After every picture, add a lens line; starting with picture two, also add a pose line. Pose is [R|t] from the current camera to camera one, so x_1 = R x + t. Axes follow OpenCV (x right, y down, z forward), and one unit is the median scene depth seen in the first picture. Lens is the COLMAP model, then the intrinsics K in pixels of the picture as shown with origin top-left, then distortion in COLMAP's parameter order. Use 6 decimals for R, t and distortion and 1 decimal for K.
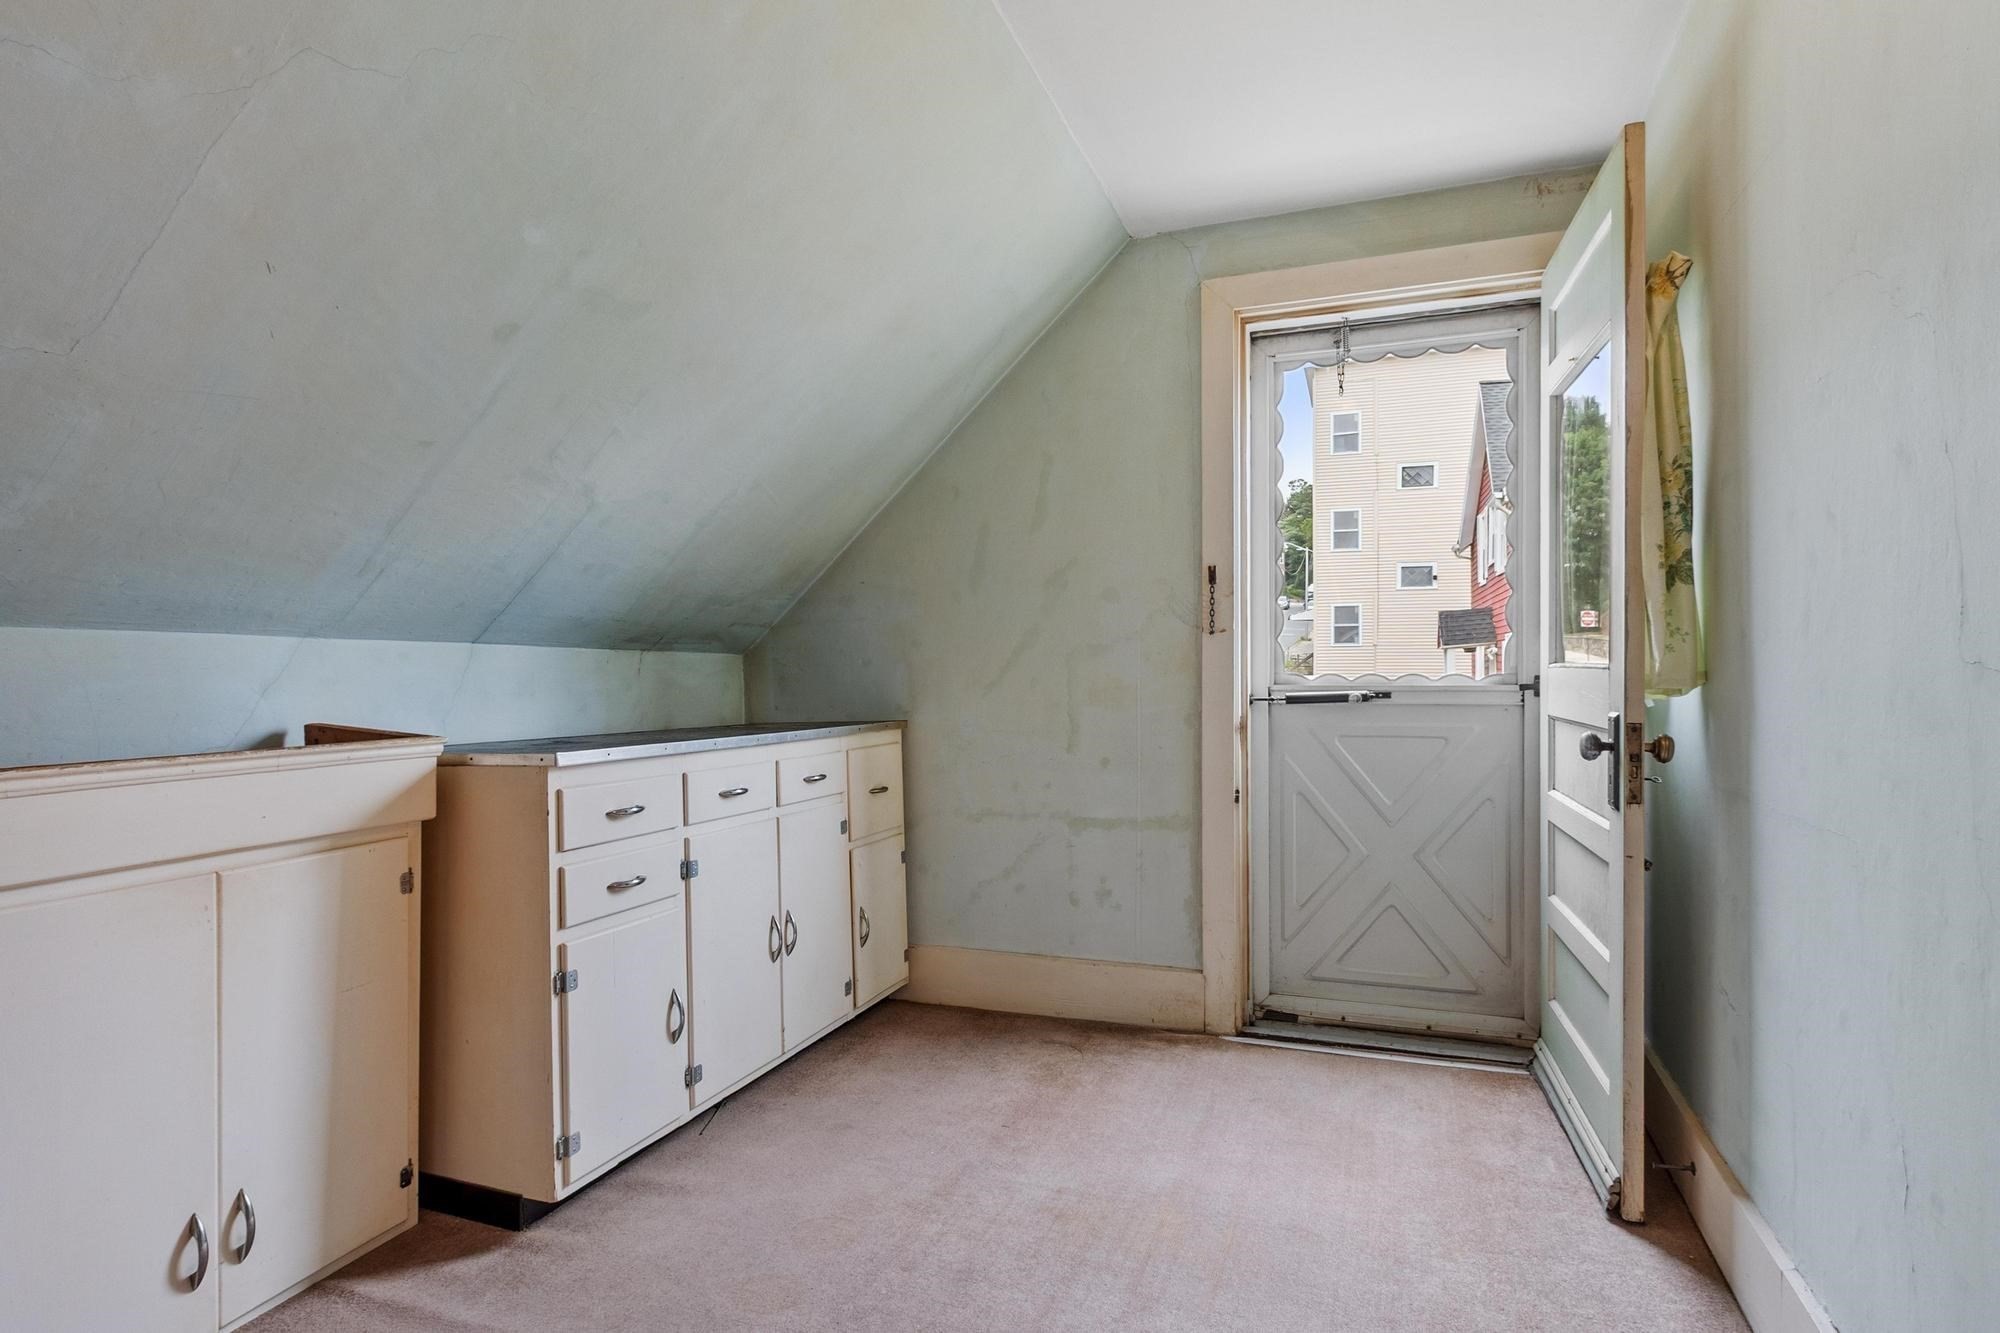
lens RADIAL K [[1041.6, 0, 990.7], [0, 1041.6, 675.8], [0, 0, 1]] dist [0.001572, -0.001728]
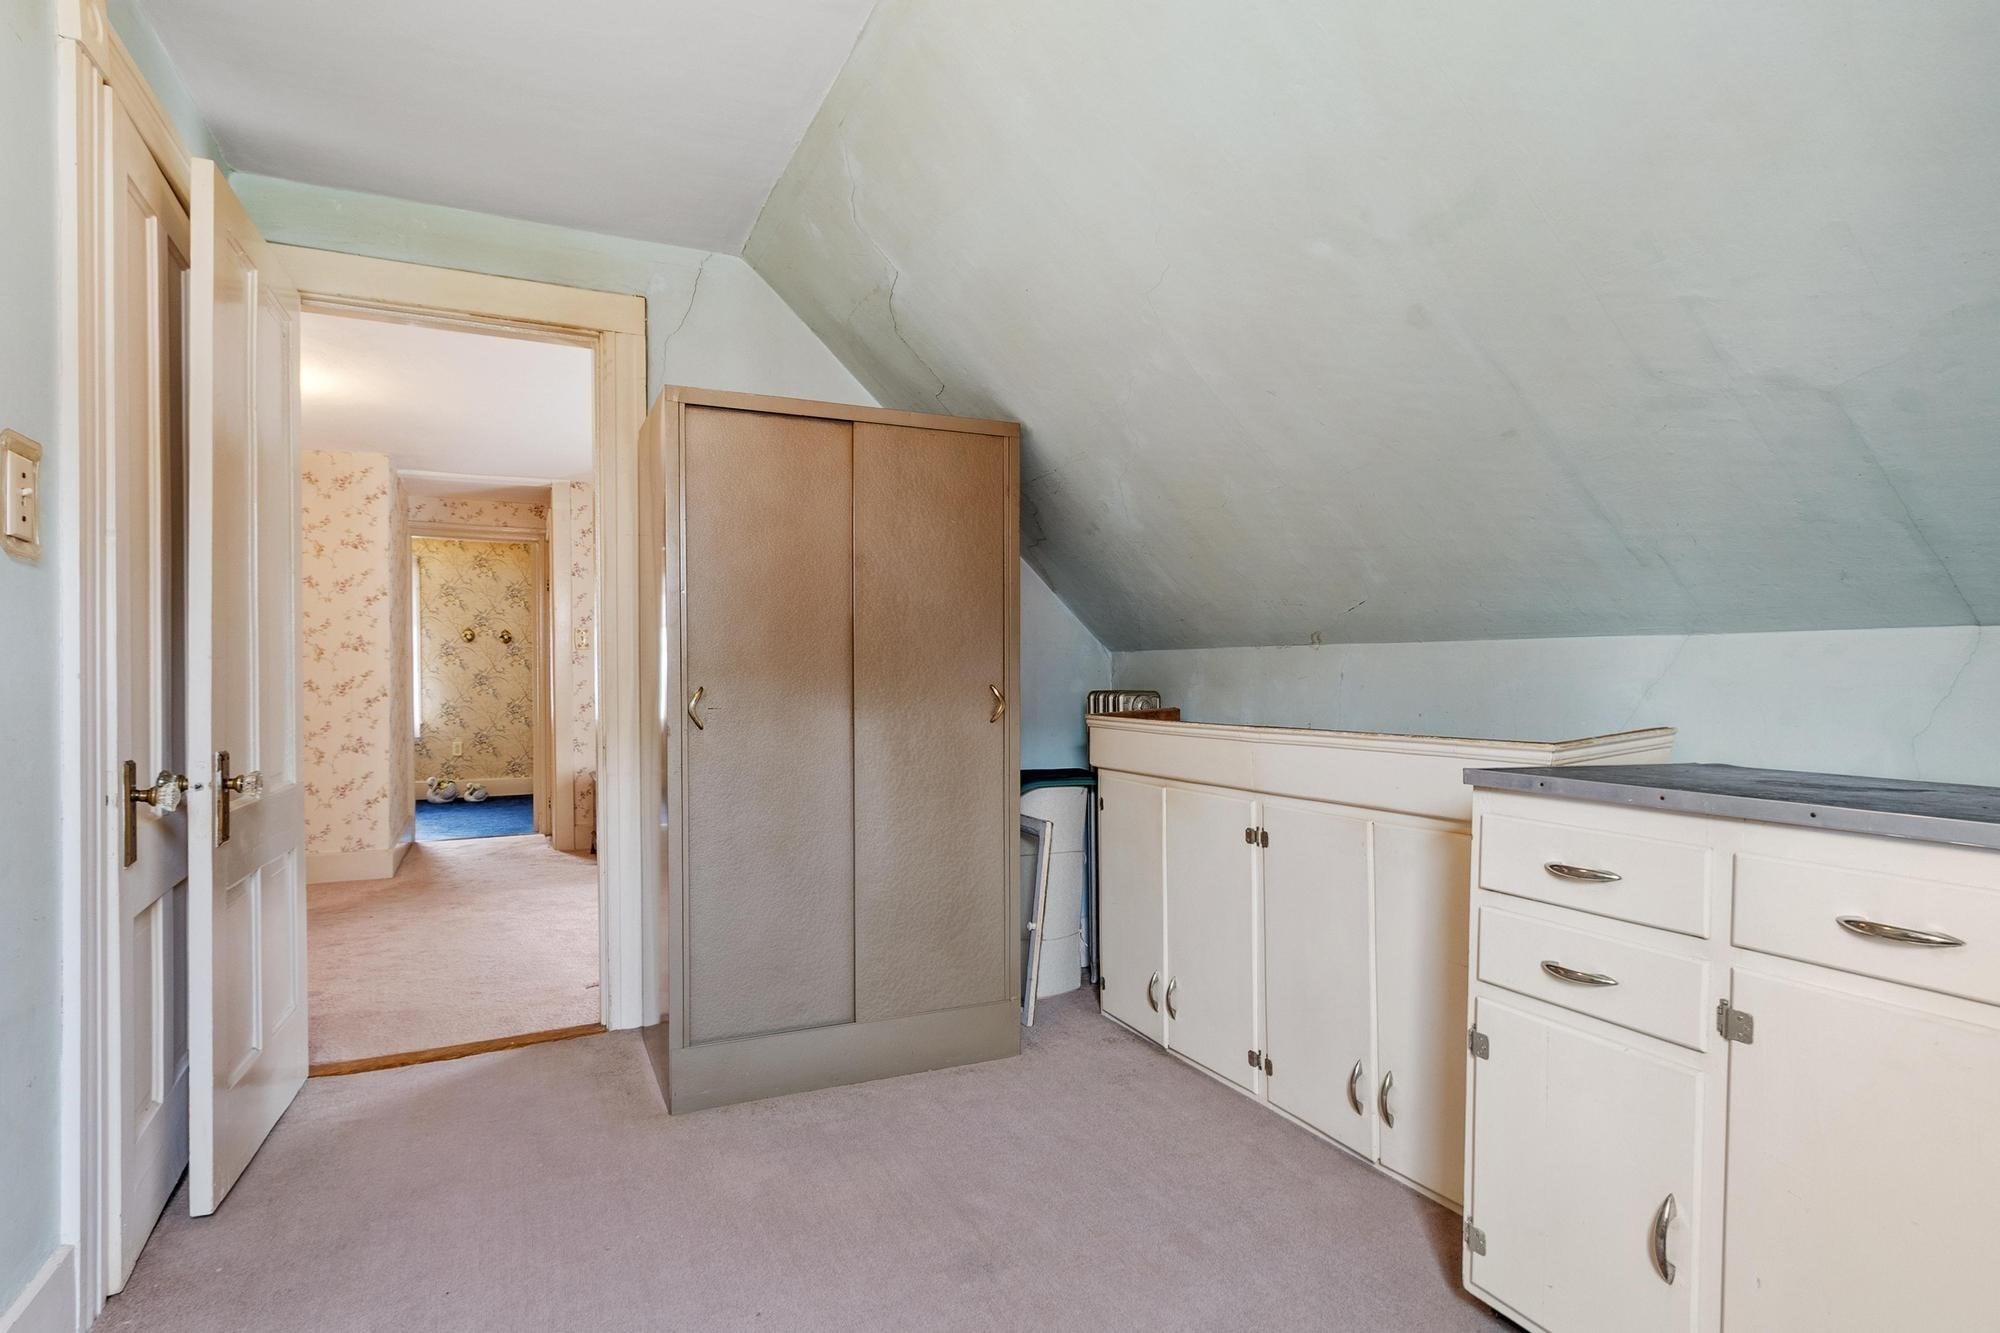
lens RADIAL K [[1041.6, 0, 990.7], [0, 1041.6, 675.8], [0, 0, 1]] dist [0.001572, -0.001728]
pose [[-0.691245, 0.012697, -0.722509, 0.437933], [0.010029, 0.999918, 0.007978, -0.014402], [0.722551, -0.001731, -0.691315, 1.206285]]
